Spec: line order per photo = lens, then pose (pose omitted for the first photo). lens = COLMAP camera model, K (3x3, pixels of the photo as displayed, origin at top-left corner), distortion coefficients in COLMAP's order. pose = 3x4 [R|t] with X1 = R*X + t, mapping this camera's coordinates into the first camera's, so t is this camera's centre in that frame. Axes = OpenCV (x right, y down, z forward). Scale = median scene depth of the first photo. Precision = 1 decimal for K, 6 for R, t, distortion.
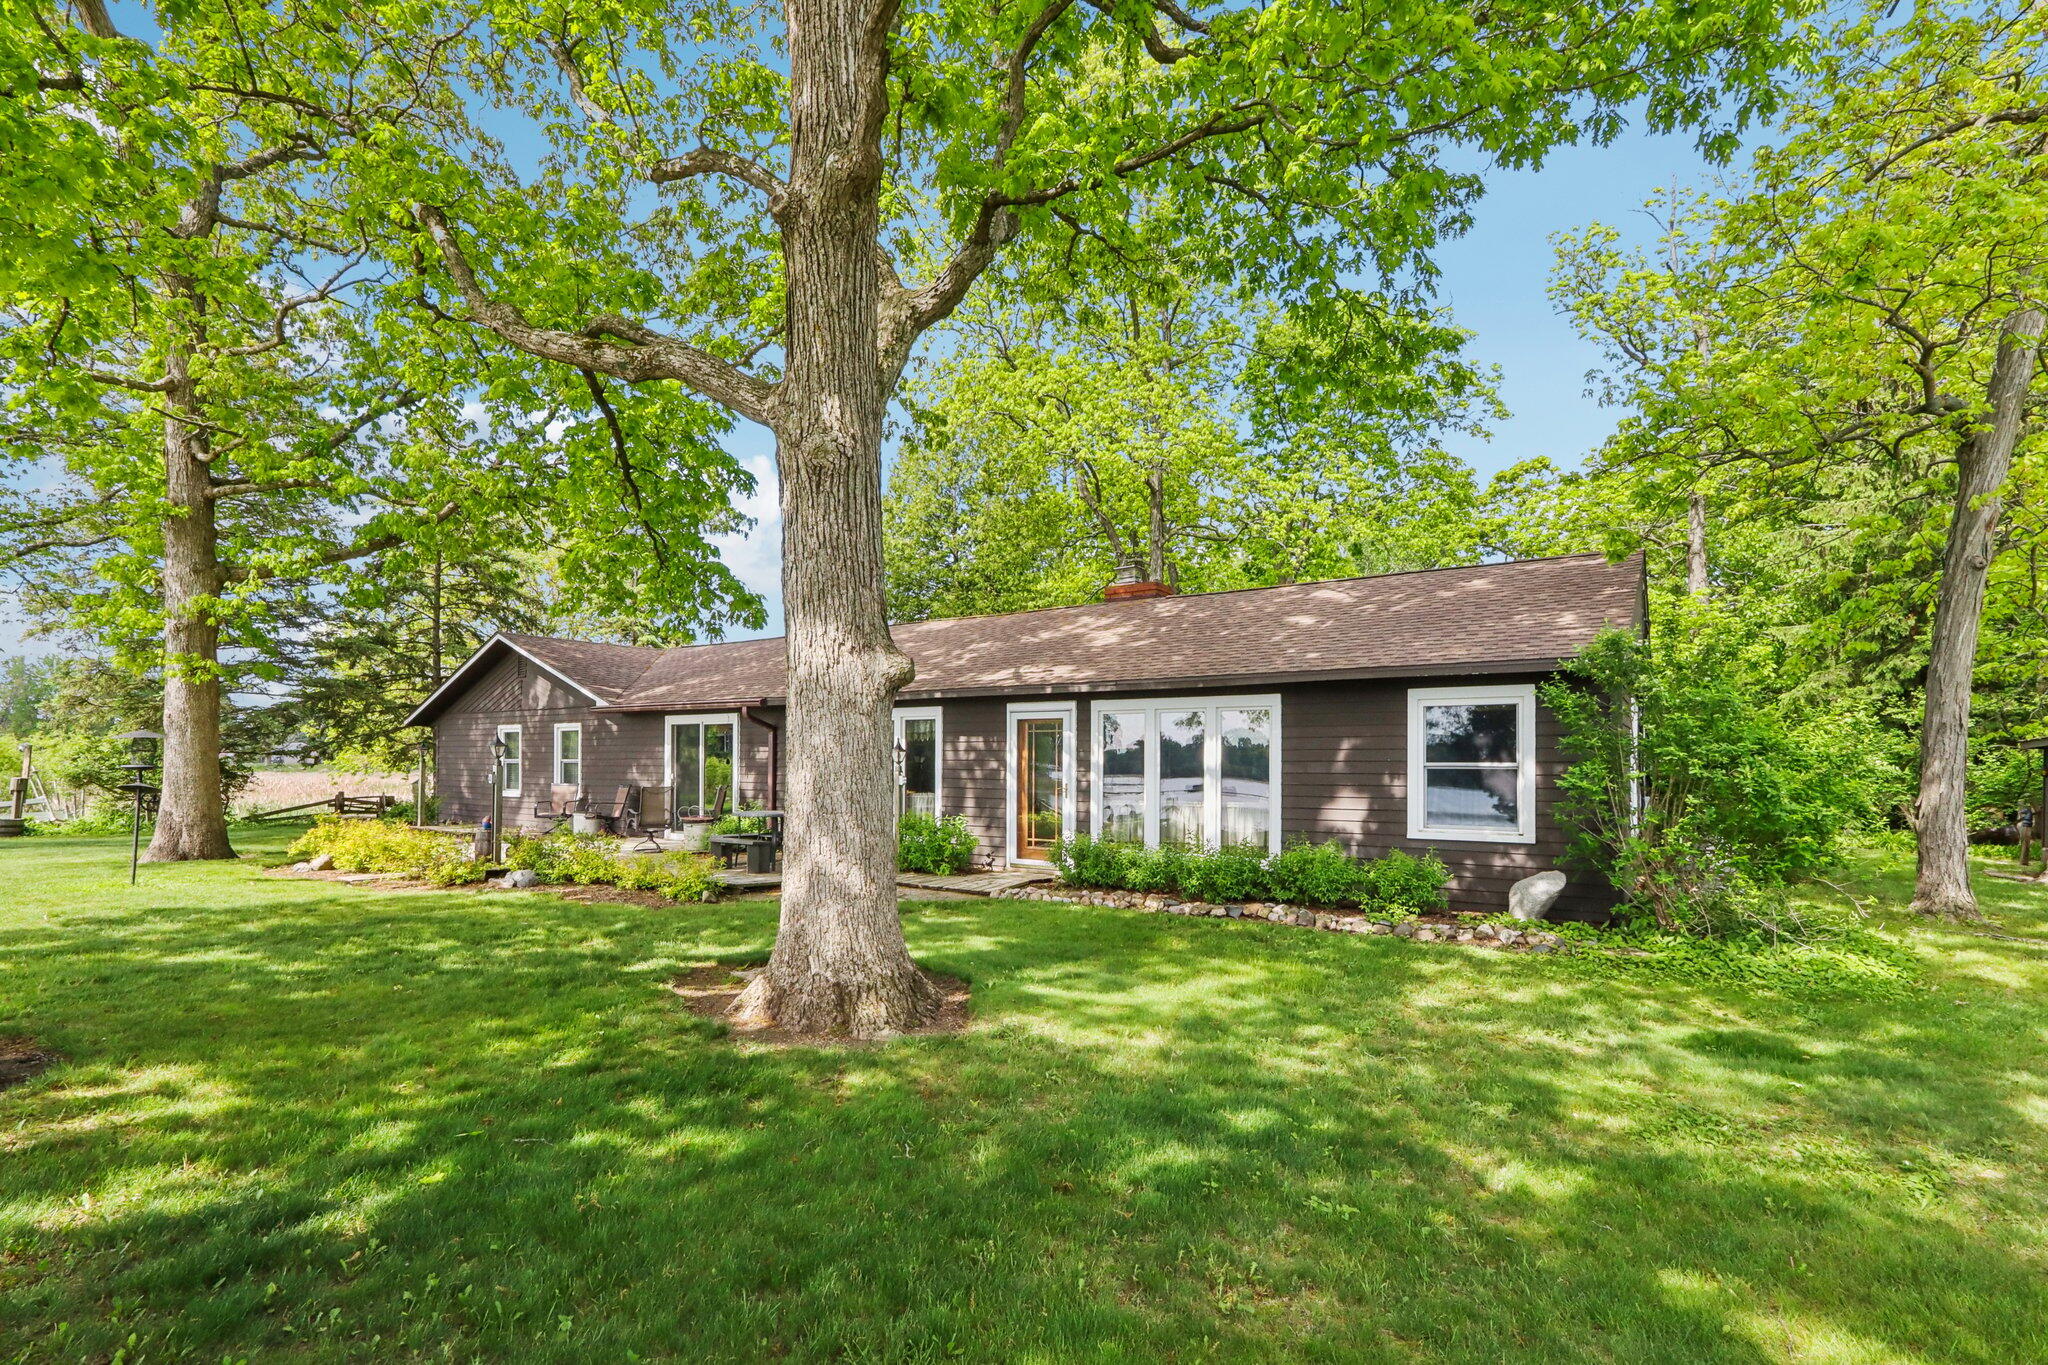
lens RADIAL K [[967.8, 0, 1005.1], [0, 967.8, 732.7], [0, 0, 1]] dist [-0.015336, 0.001109]
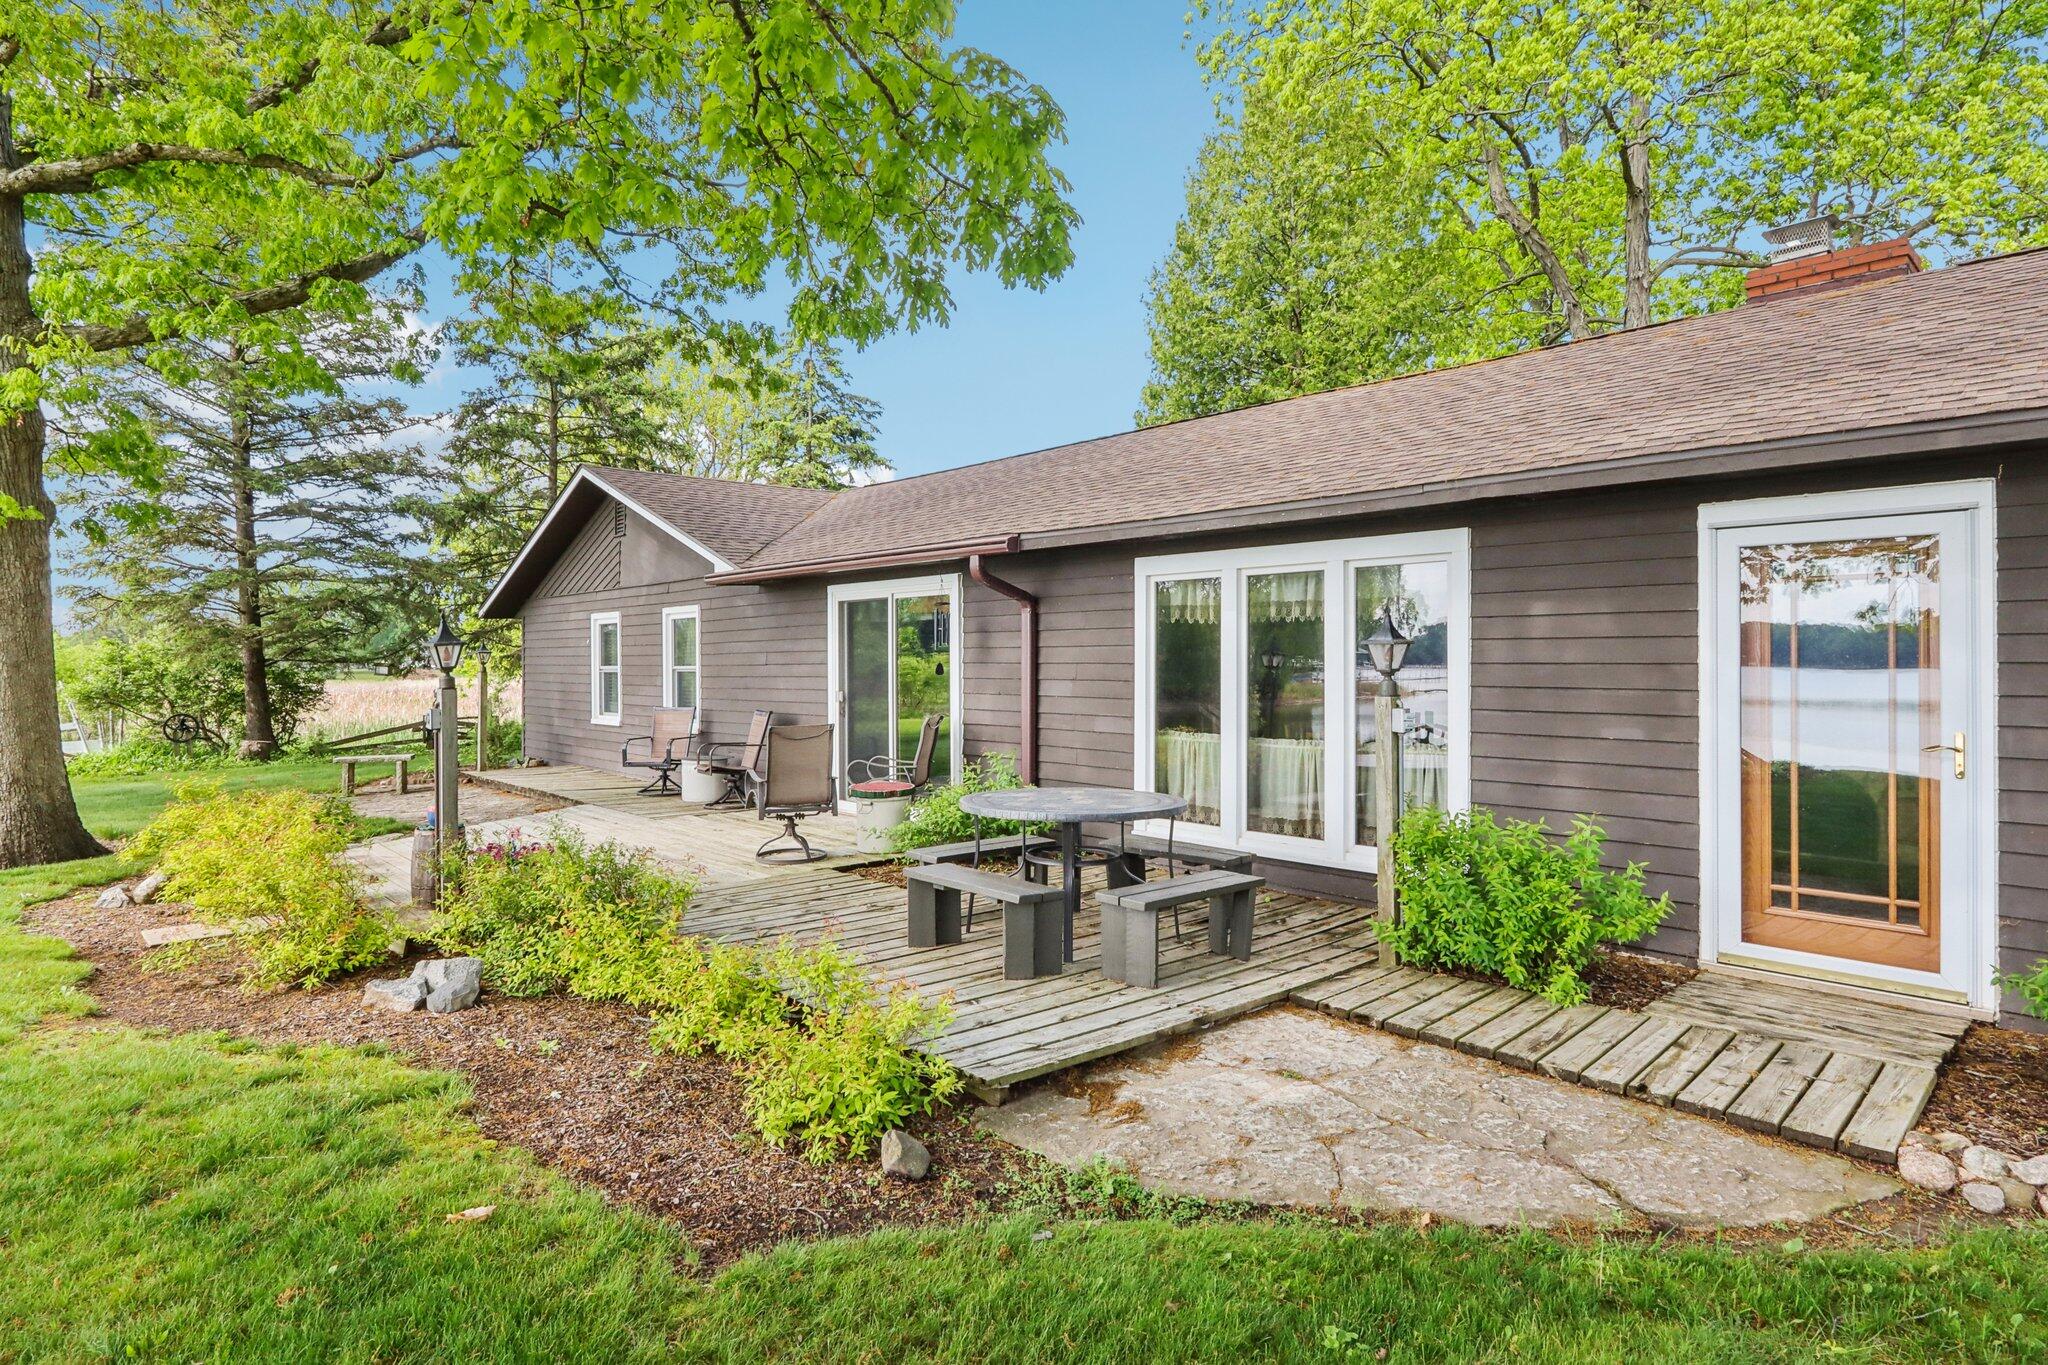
lens RADIAL K [[1163.6, 0, 992.0], [0, 1163.6, 678.4], [0, 0, 1]] dist [-0.022866, 0.002730]
pose [[0.974130, -0.005557, -0.225920, -0.117555], [0.015600, 0.998967, 0.042691, 0.008561], [0.225449, -0.045111, 0.973210, 0.393640]]
